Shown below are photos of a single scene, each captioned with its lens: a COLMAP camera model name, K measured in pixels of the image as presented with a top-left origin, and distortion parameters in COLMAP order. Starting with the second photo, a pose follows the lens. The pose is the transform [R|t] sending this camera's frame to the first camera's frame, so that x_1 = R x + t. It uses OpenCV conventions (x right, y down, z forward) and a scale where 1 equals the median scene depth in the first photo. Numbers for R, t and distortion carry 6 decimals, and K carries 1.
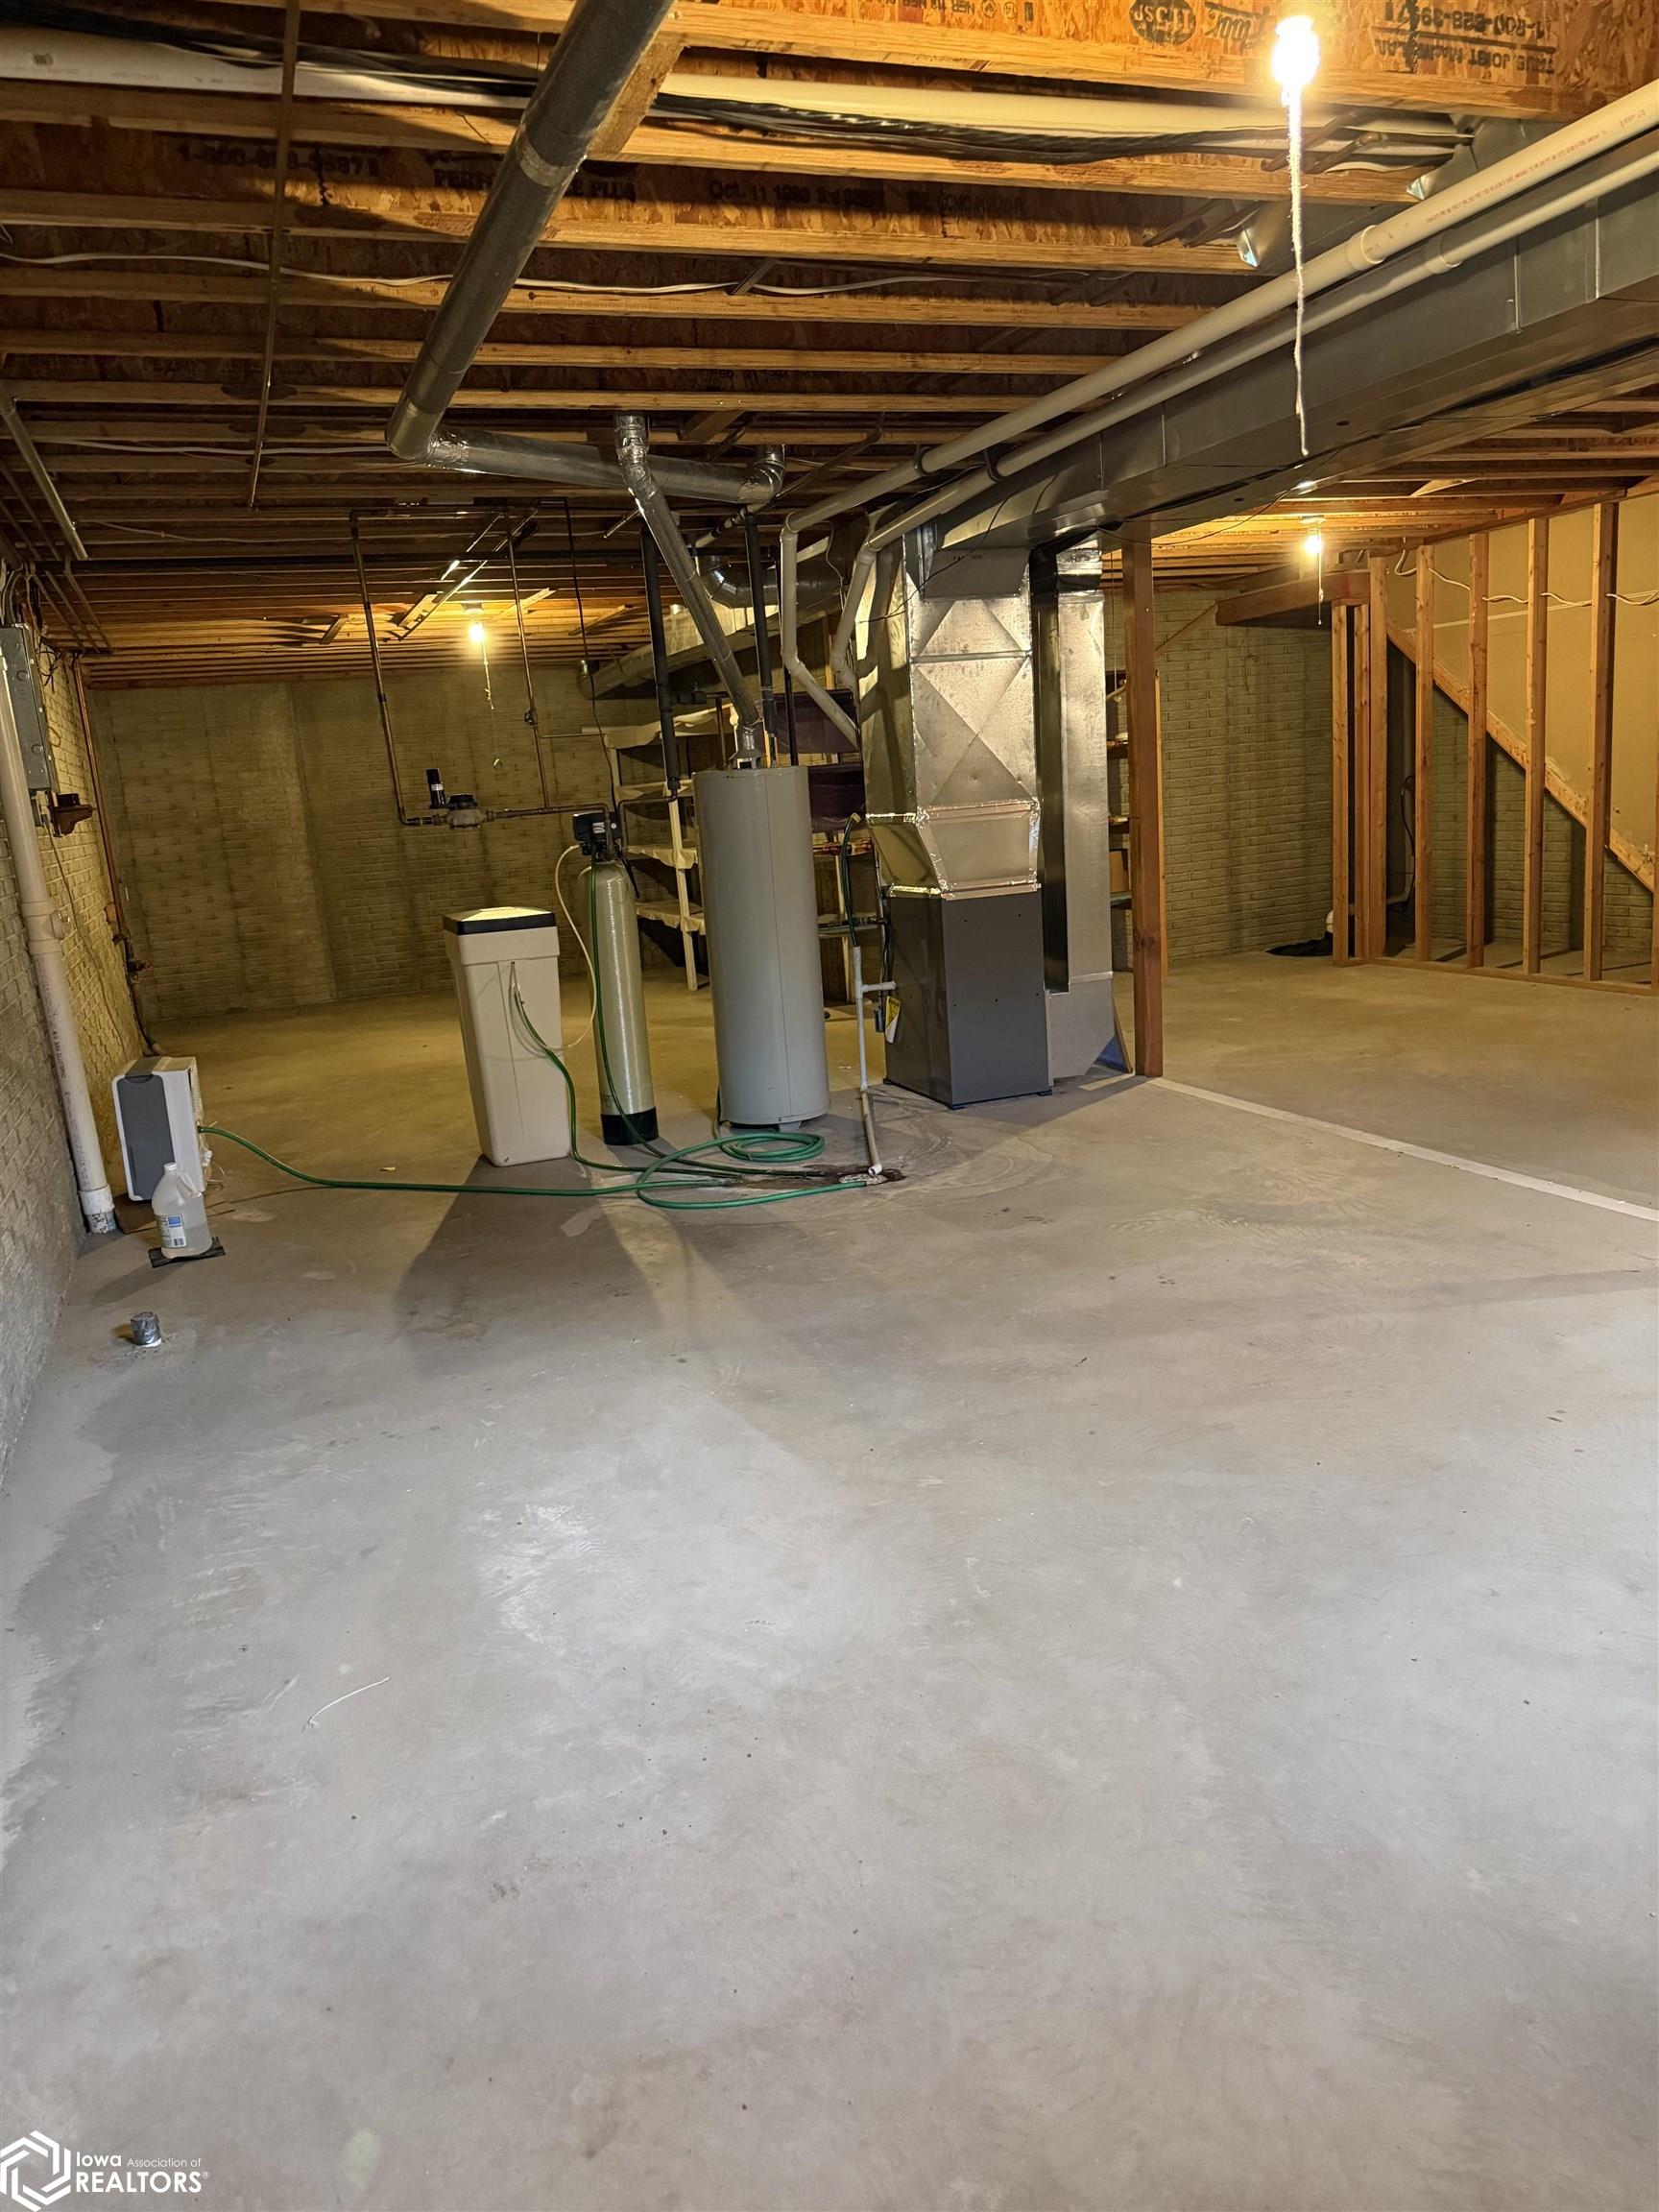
lens RADIAL K [[1530.8, 0, 828.8], [0, 1530.8, 1091.2], [0, 0, 1]] dist [0.049867, -0.001683]
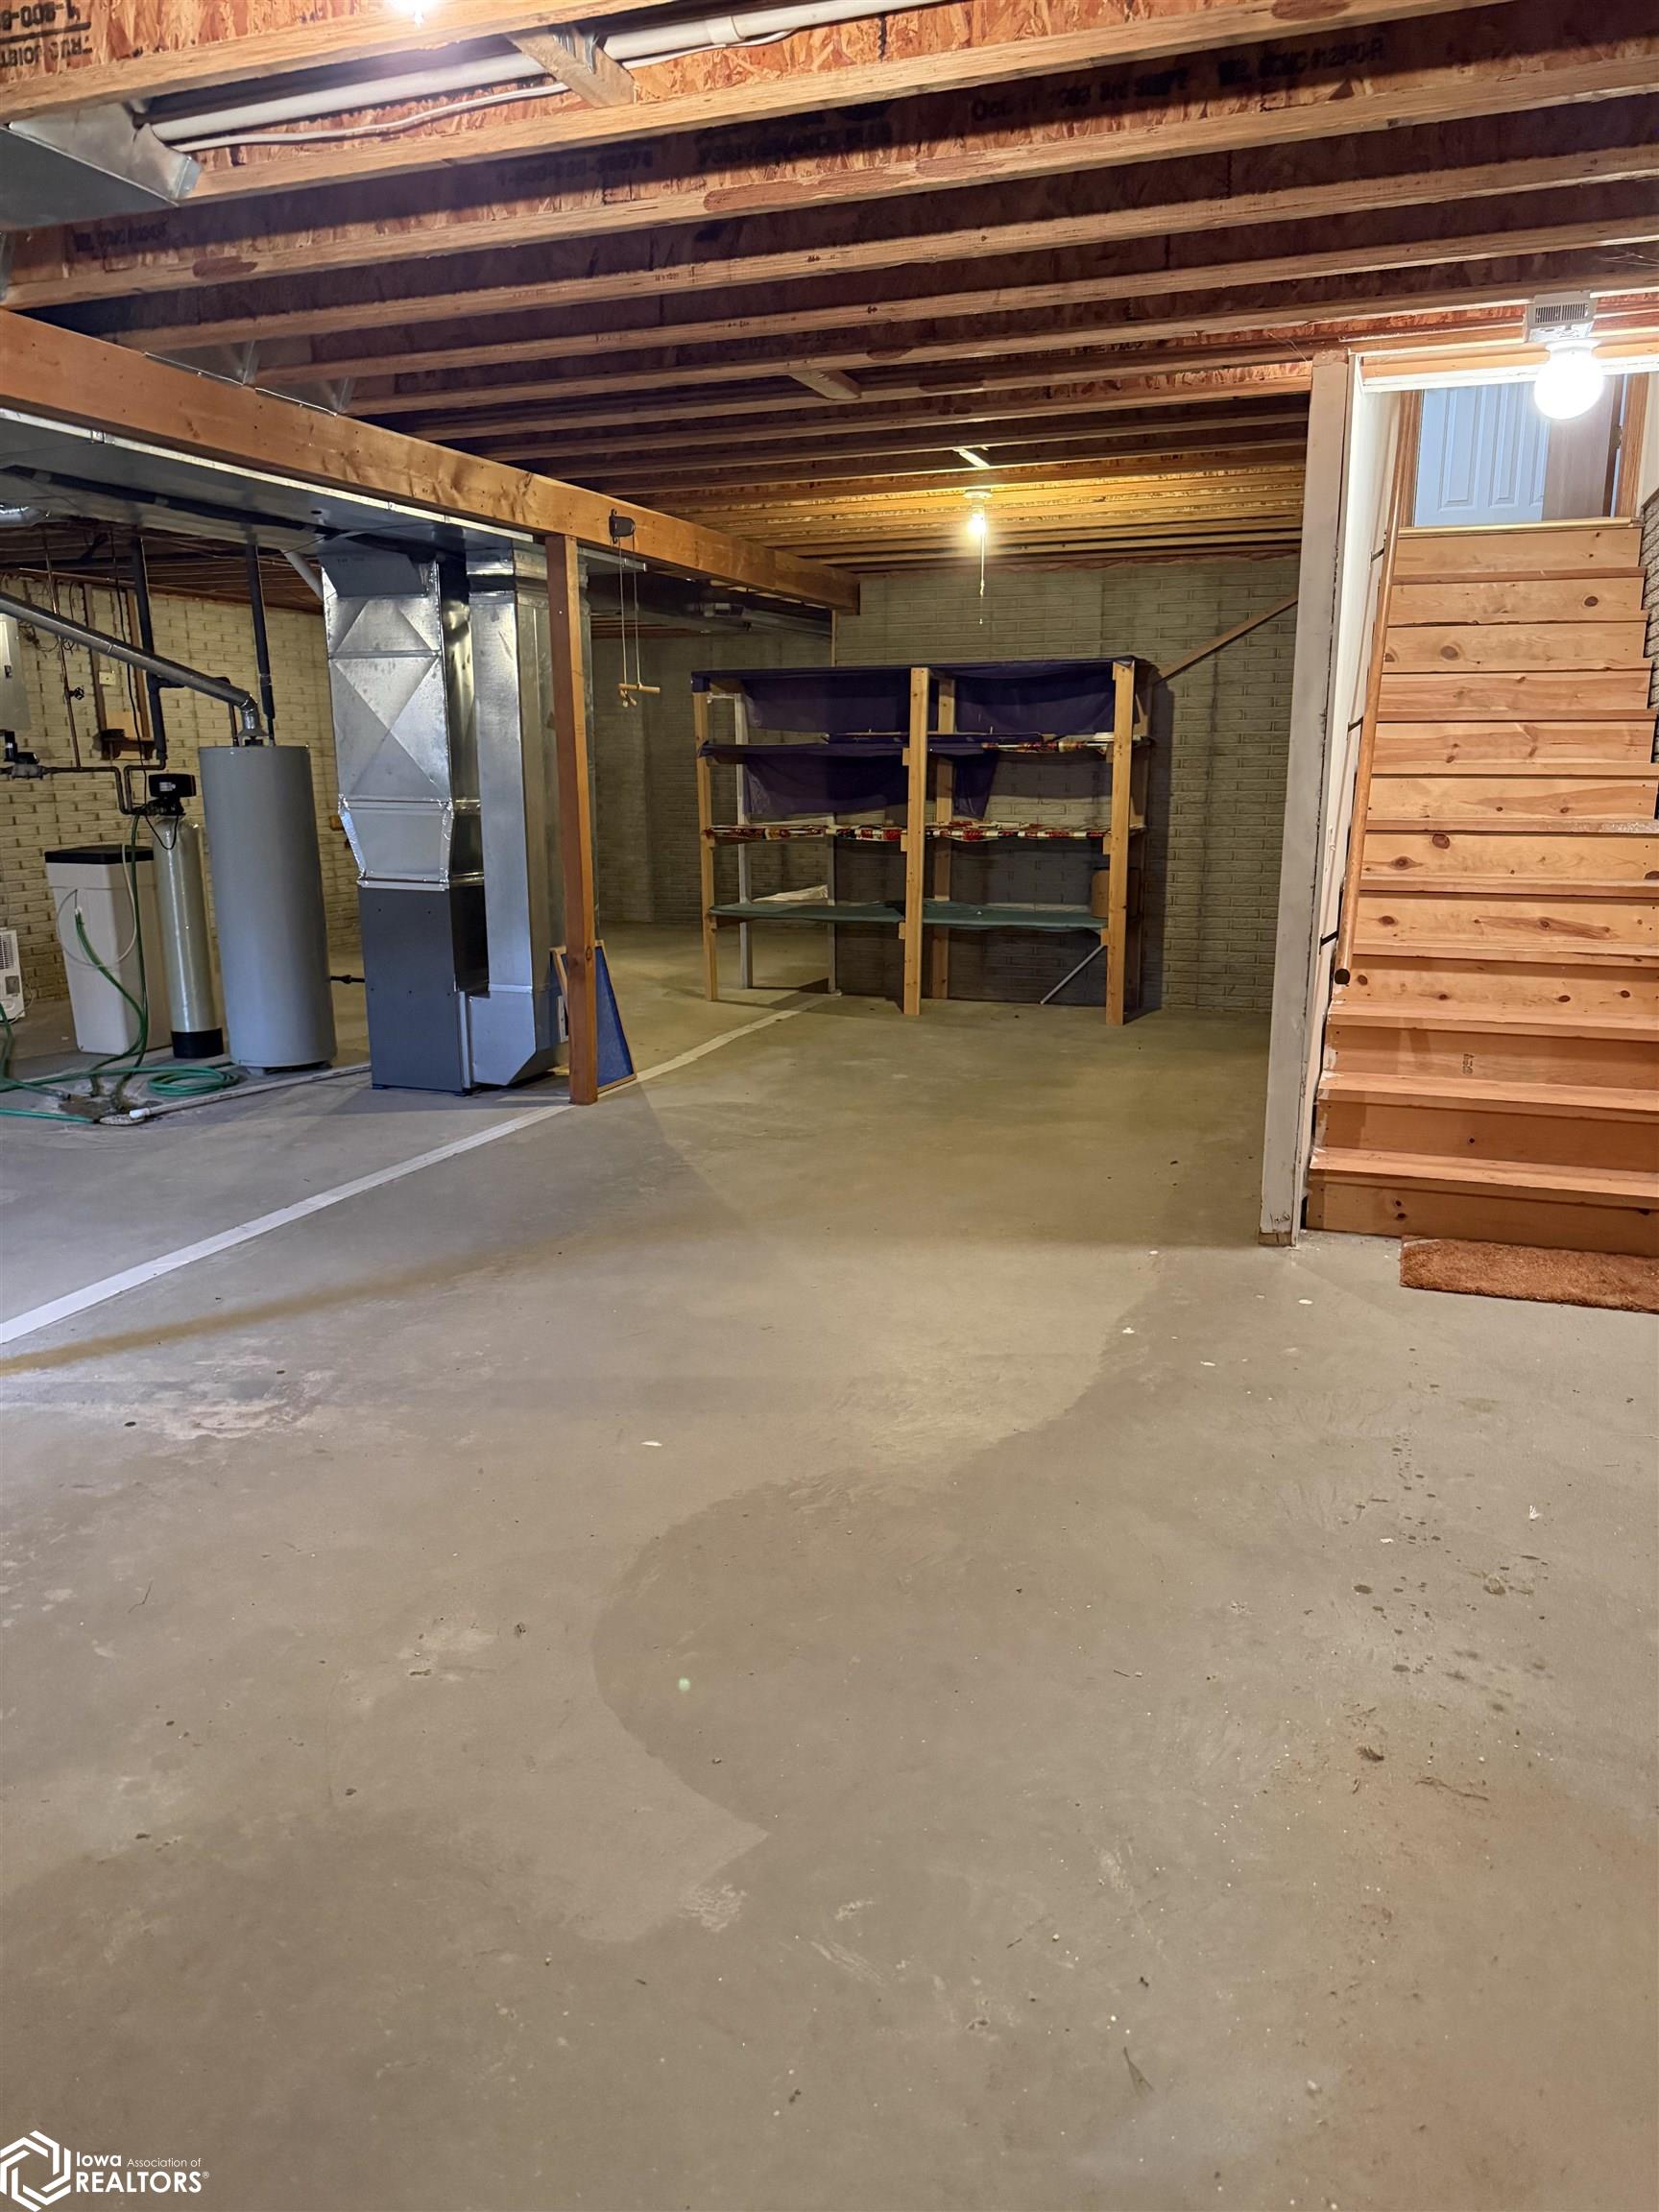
lens RADIAL K [[1530.8, 0, 825.1], [0, 1530.8, 1123.1], [0, 0, 1]] dist [0.049867, -0.001683]
pose [[0.752414, 0.224668, -0.619191, 0.981244], [-0.184089, 0.974299, 0.129819, -0.159850], [0.632444, 0.016309, 0.774435, 0.378419]]
